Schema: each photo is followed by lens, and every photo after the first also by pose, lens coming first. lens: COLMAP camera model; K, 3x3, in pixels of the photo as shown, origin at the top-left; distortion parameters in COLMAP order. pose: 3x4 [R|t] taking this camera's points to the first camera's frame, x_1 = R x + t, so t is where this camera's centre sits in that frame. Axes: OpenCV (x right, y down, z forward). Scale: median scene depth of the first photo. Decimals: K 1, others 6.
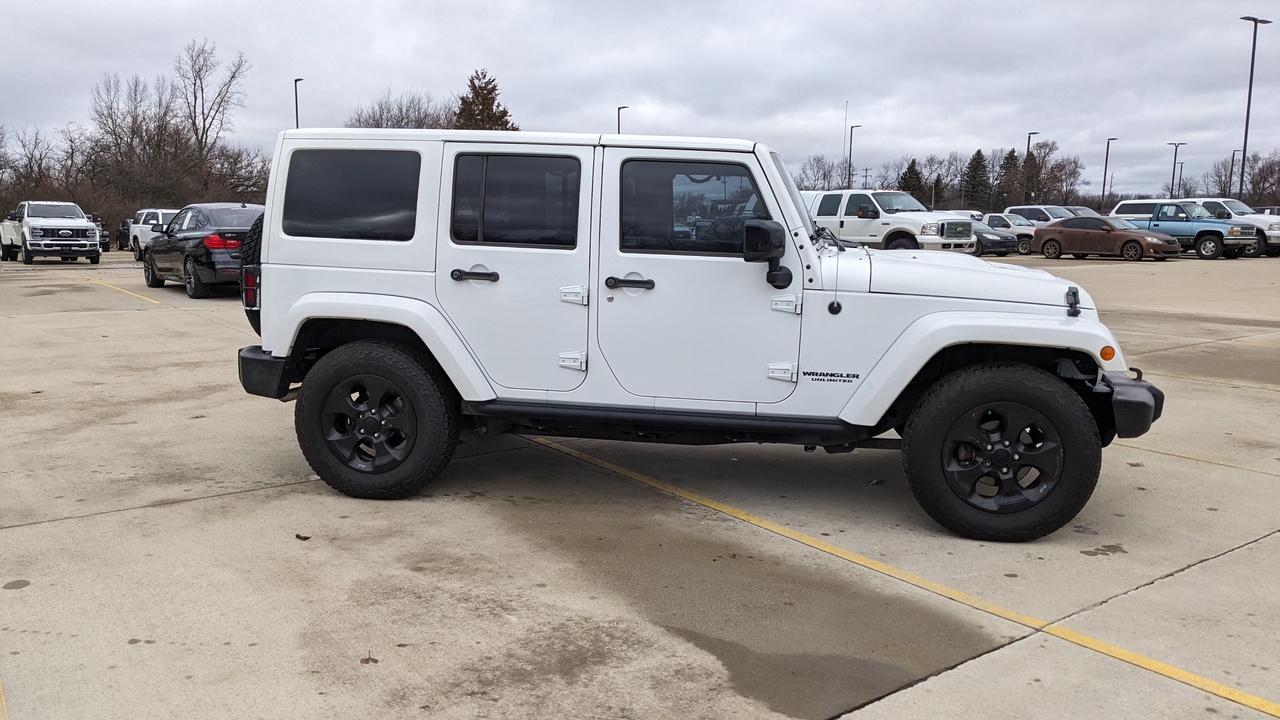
lens RADIAL K [[984.5, 0, 640.0], [0, 984.5, 360.0], [0, 0, 1]] dist [0.007168, -0.007188]
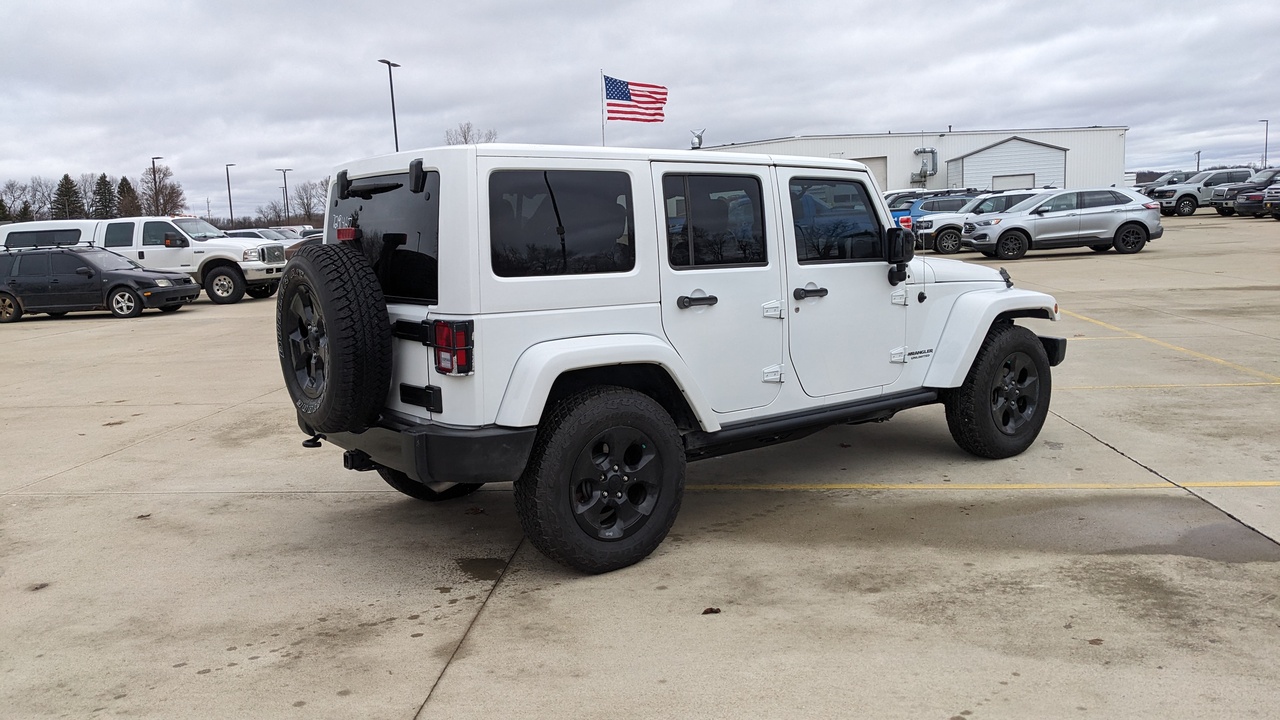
lens RADIAL K [[997.2, 0, 608.1], [0, 997.2, 357.0], [0, 0, 1]] dist [0.069615, -0.101834]
pose [[0.694219, -0.134381, 0.707108, -0.941233], [0.155311, 0.987240, 0.035139, -0.081980], [-0.702808, 0.085428, 0.706232, 0.394022]]
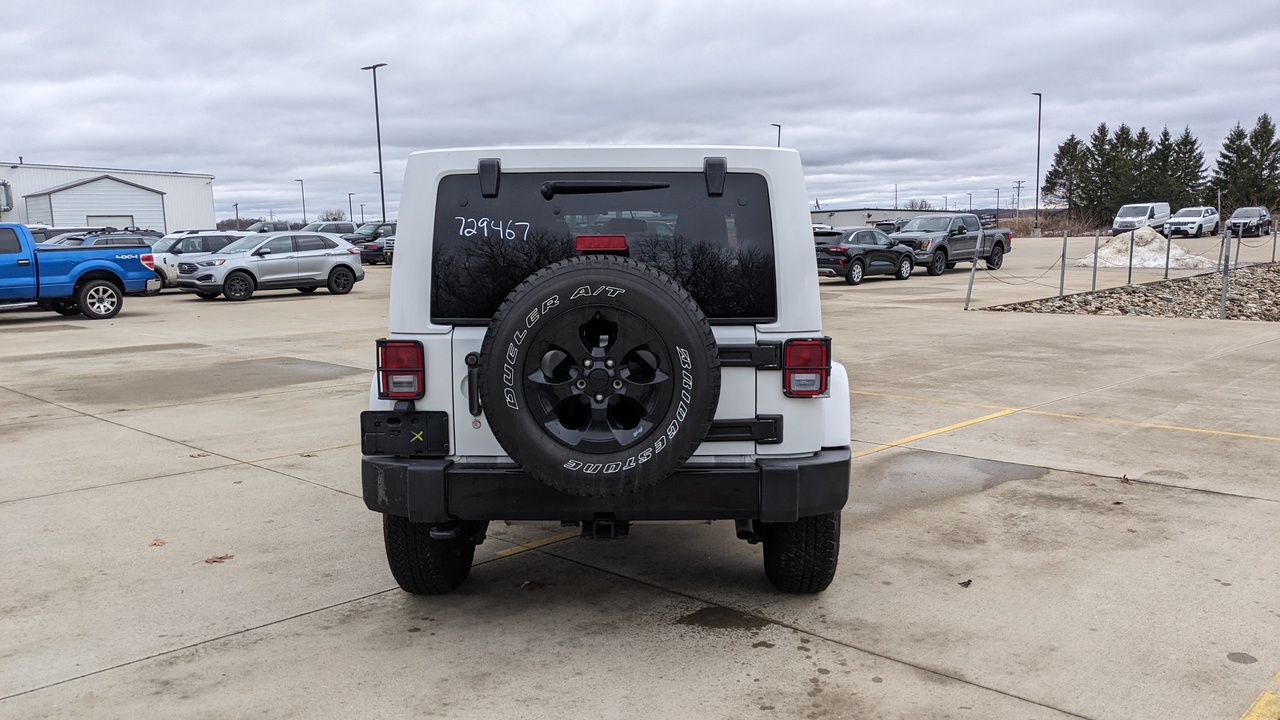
lens RADIAL K [[1000.9, 0, 640.0], [0, 1000.9, 360.0], [0, 0, 1]] dist [0.068245, -0.108108]
pose [[-0.141415, -0.124506, 0.982090, -1.184237], [0.158033, 0.976498, 0.146553, -0.223795], [-0.977255, 0.175928, -0.118416, 1.315624]]
